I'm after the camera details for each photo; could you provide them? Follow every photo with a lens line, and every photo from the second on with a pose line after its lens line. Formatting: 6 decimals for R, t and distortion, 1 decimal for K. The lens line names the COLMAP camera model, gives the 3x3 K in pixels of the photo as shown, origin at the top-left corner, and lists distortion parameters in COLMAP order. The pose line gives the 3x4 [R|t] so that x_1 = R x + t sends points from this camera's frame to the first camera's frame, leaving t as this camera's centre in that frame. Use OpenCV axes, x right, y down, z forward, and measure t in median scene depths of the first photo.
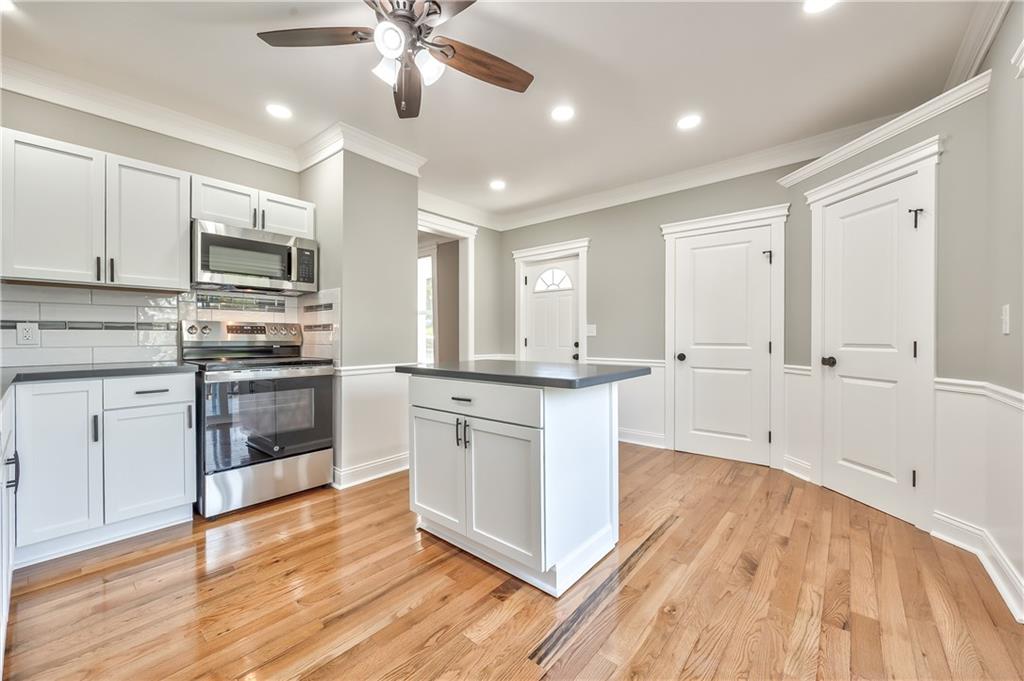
lens RADIAL K [[409.2, 0, 512.0], [0, 409.2, 340.5], [0, 0, 1]] dist [0.007674, 0.000077]
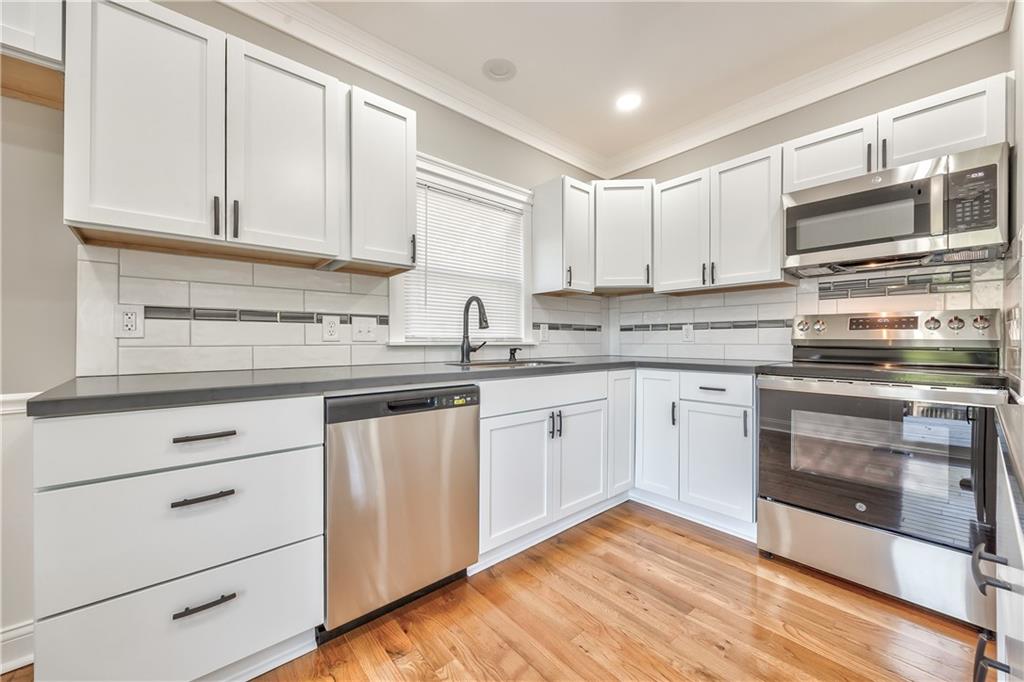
lens RADIAL K [[391.7, 0, 512.0], [0, 391.7, 341.0], [0, 0, 1]] dist [-0.007270, -0.000098]
pose [[-0.158635, -0.000316, -0.987337, 0.120726], [-0.010818, 0.999940, 0.001418, 0.011403], [0.987278, 0.010906, -0.158629, 0.619112]]
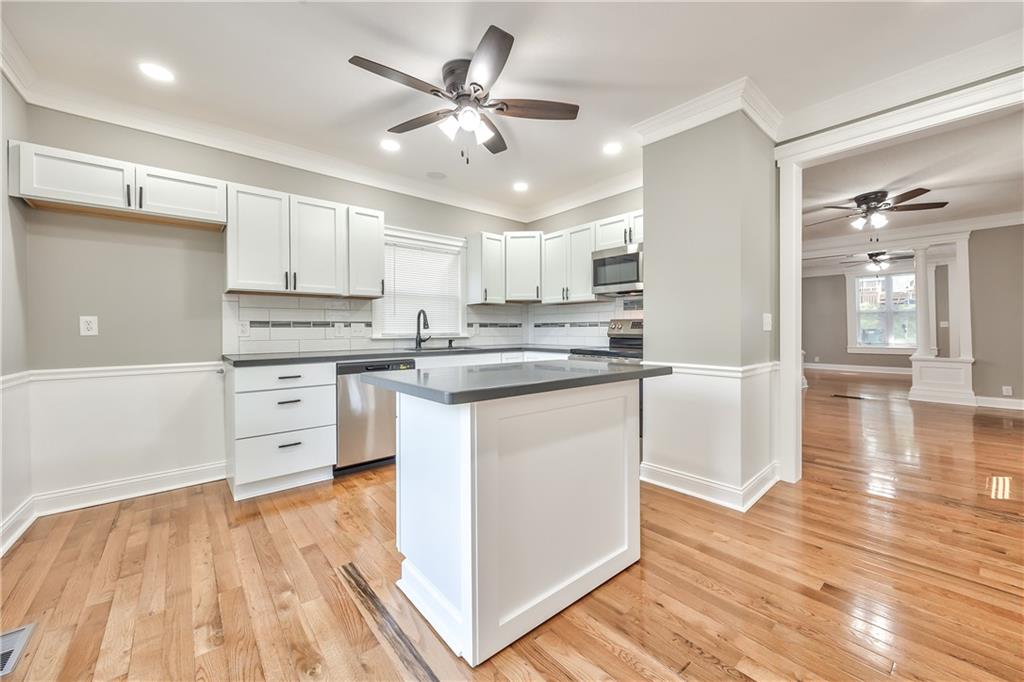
lens RADIAL K [[396.2, 0, 511.5], [0, 396.2, 330.4], [0, 0, 1]] dist [-0.000006, -0.000111]
pose [[-0.180691, 0.001048, -0.983539, 0.734849], [-0.004515, 0.999988, 0.001895, -0.013142], [0.983530, 0.004783, -0.180684, 1.030606]]
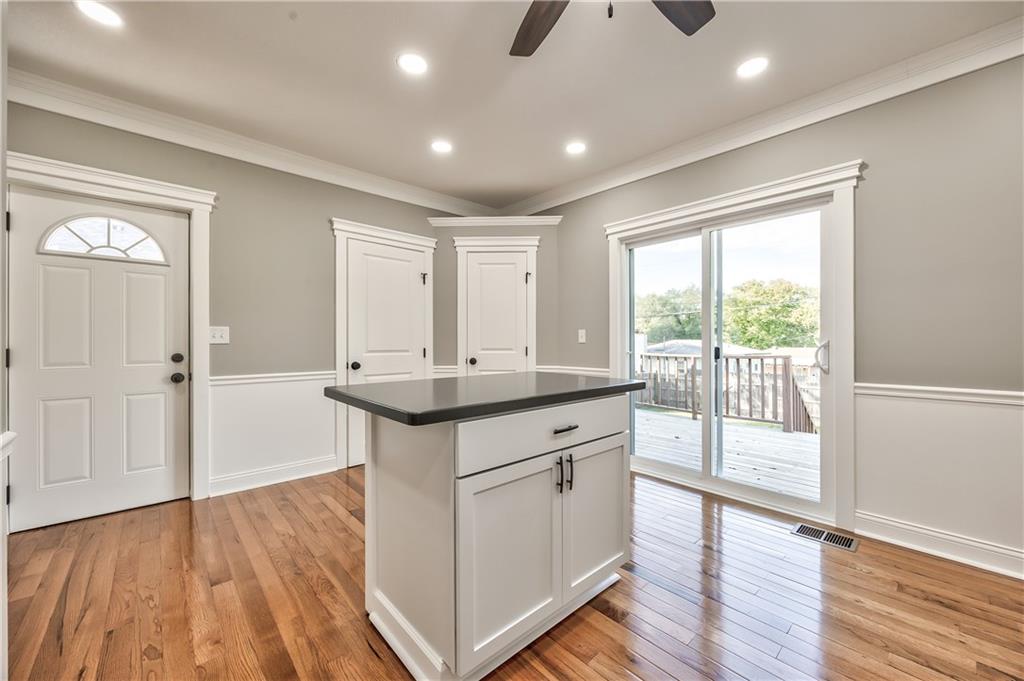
lens RADIAL K [[402.6, 0, 519.4], [0, 402.6, 340.3], [0, 0, 1]] dist [-0.003109, -0.000291]
pose [[0.105312, 0.004290, 0.994430, -0.711625], [0.008315, 0.999952, -0.005194, -0.015286], [-0.994404, 0.008816, 0.105271, 0.811563]]
